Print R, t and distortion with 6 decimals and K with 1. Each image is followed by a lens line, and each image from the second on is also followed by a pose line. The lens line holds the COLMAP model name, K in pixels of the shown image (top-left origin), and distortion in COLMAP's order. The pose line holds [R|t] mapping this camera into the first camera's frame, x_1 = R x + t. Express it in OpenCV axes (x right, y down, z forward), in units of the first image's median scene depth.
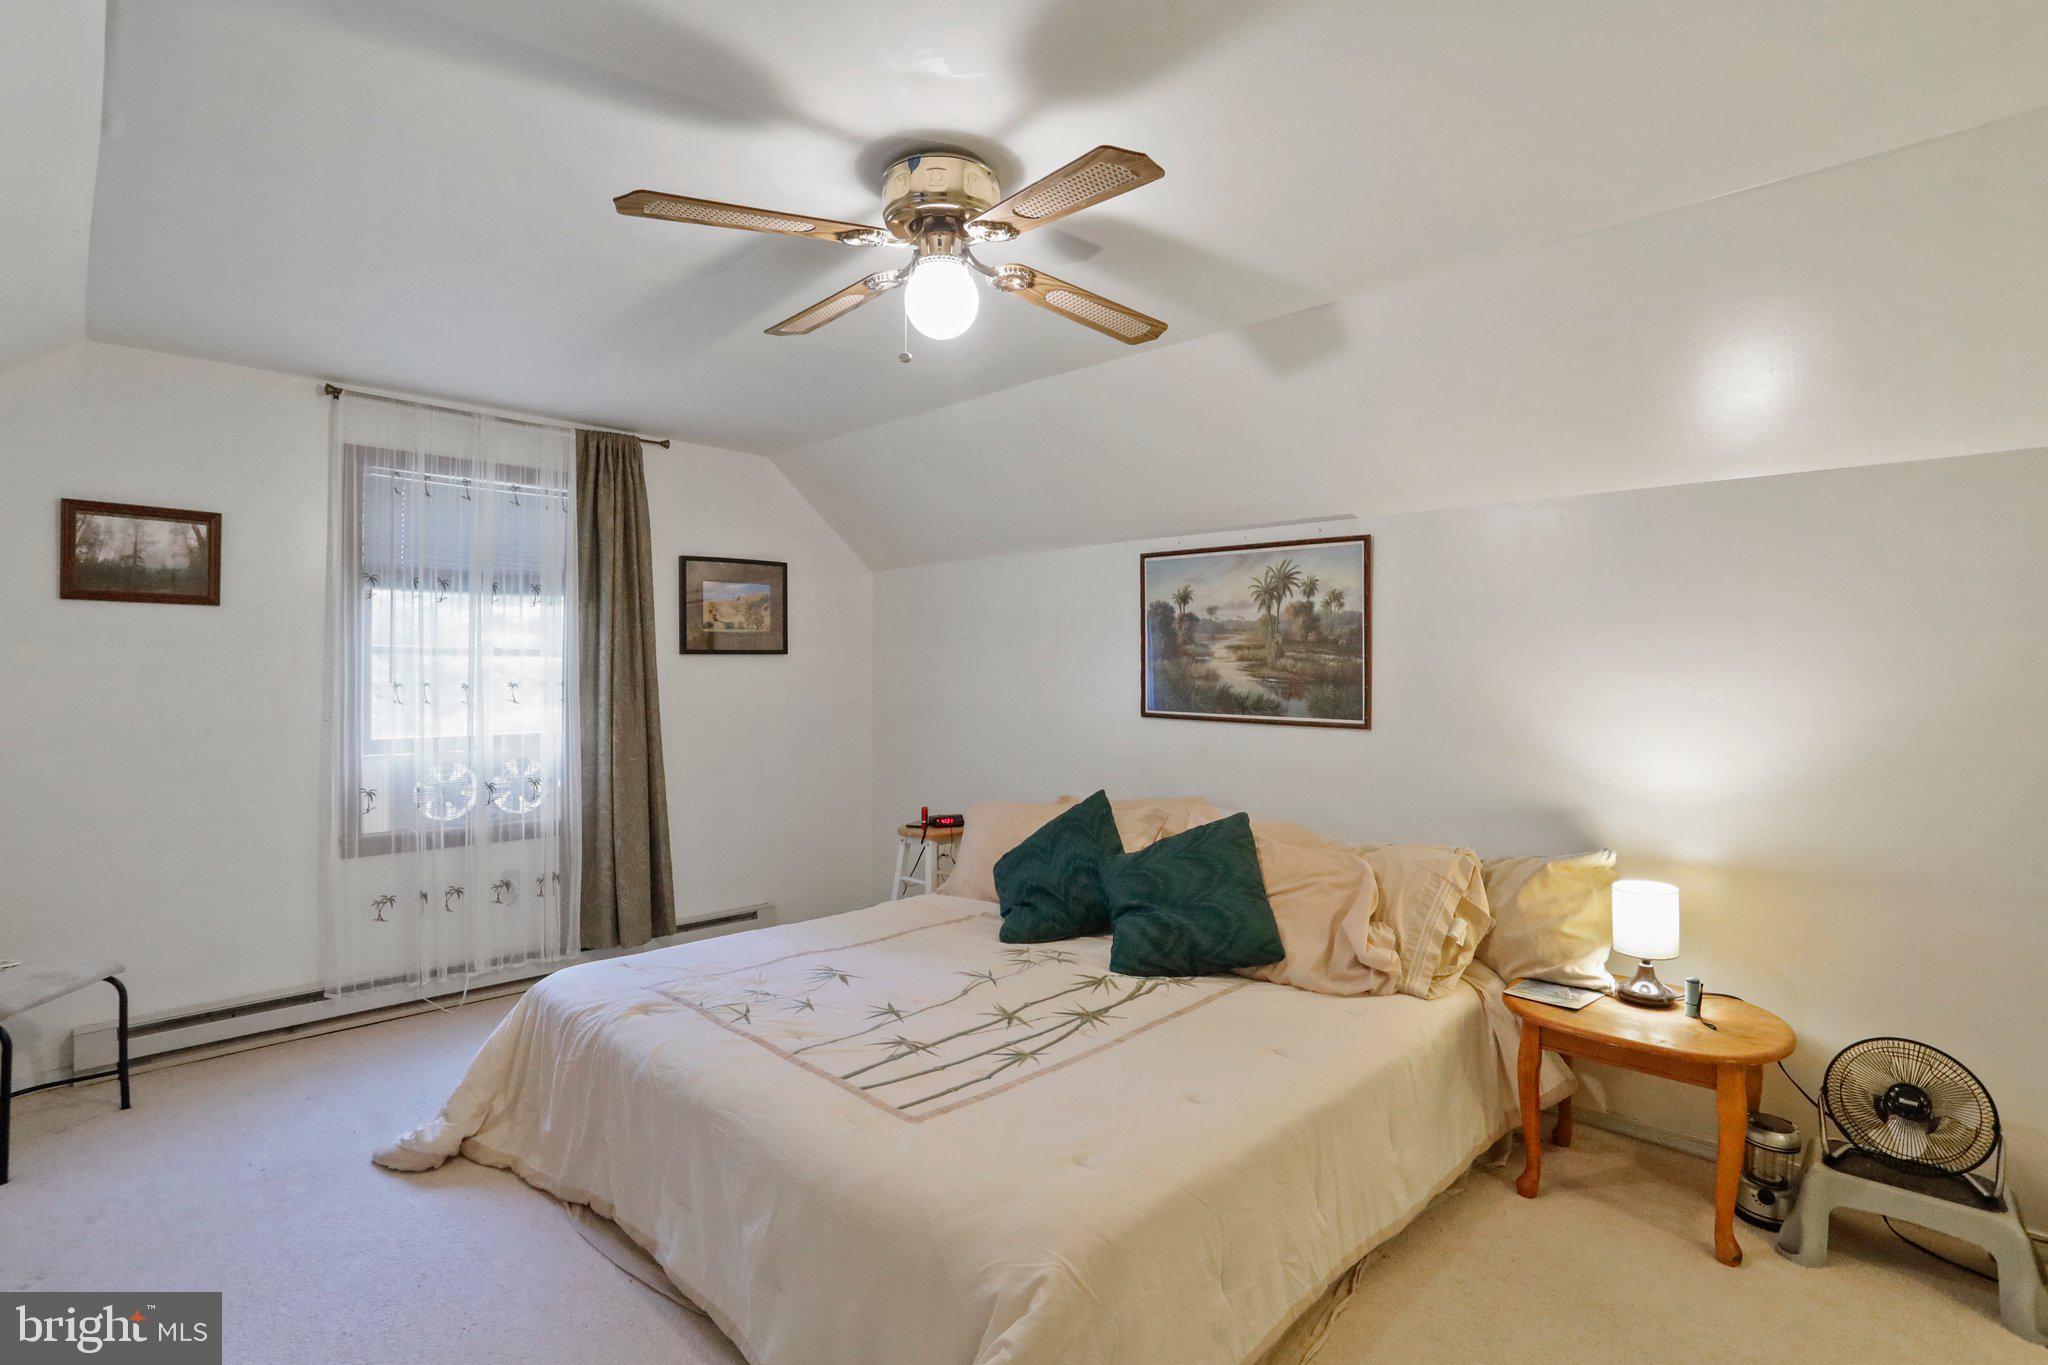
lens RADIAL K [[987.2, 0, 1014.9], [0, 987.2, 671.8], [0, 0, 1]] dist [-0.059607, 0.032902]
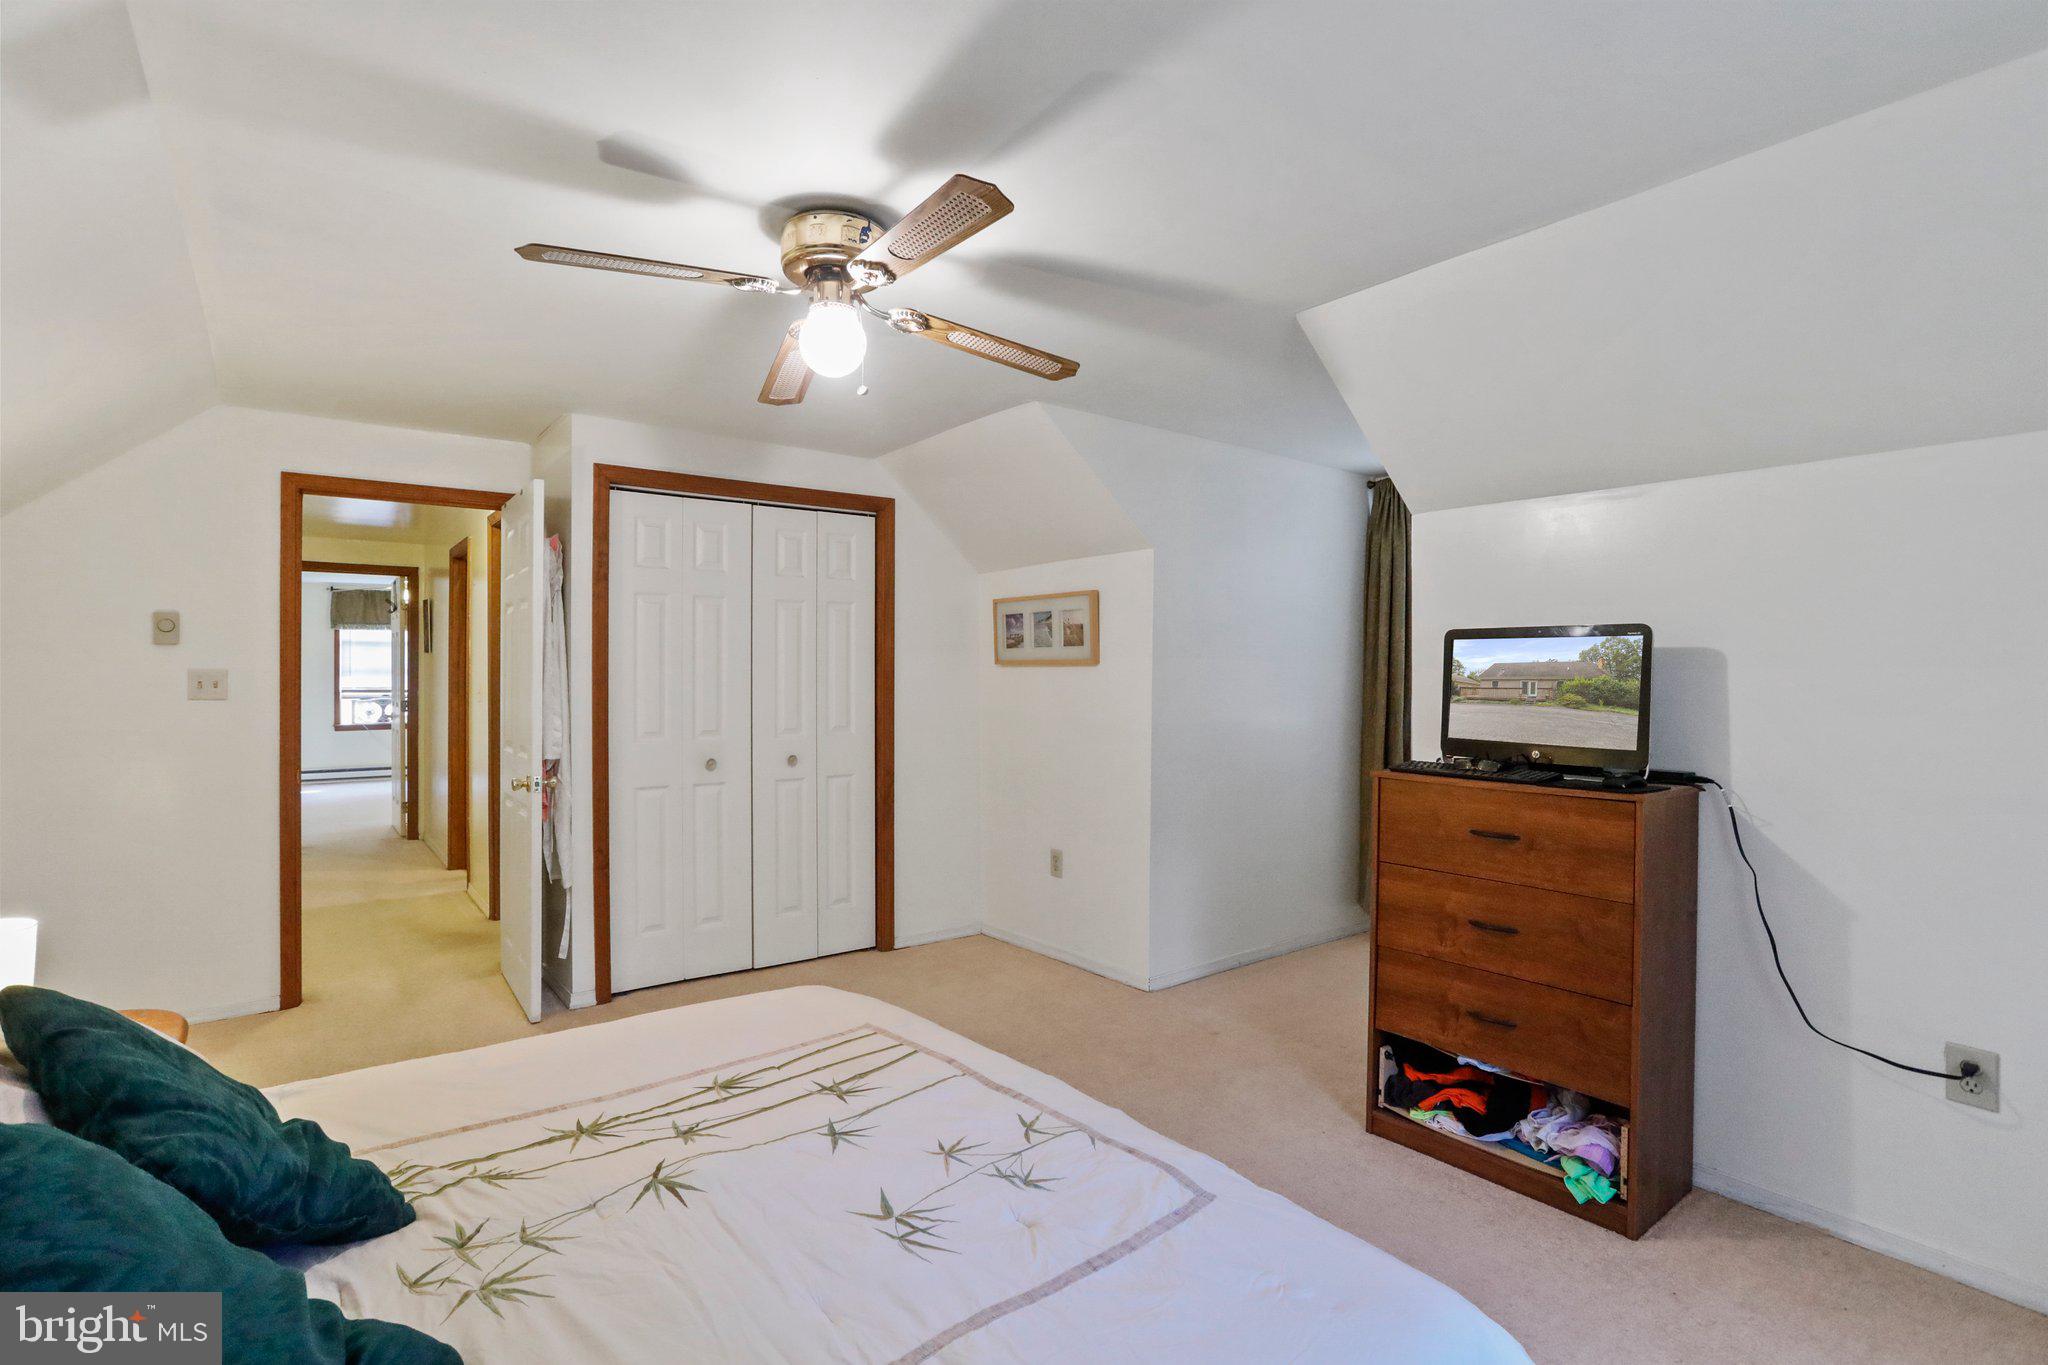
lens RADIAL K [[987.2, 0, 1014.9], [0, 987.2, 671.8], [0, 0, 1]] dist [-0.059607, 0.032902]
pose [[-0.990115, -0.009307, 0.139950, -0.395660], [-0.009049, 0.999956, 0.002478, -0.012445], [-0.139967, 0.001187, -0.990155, 1.877973]]
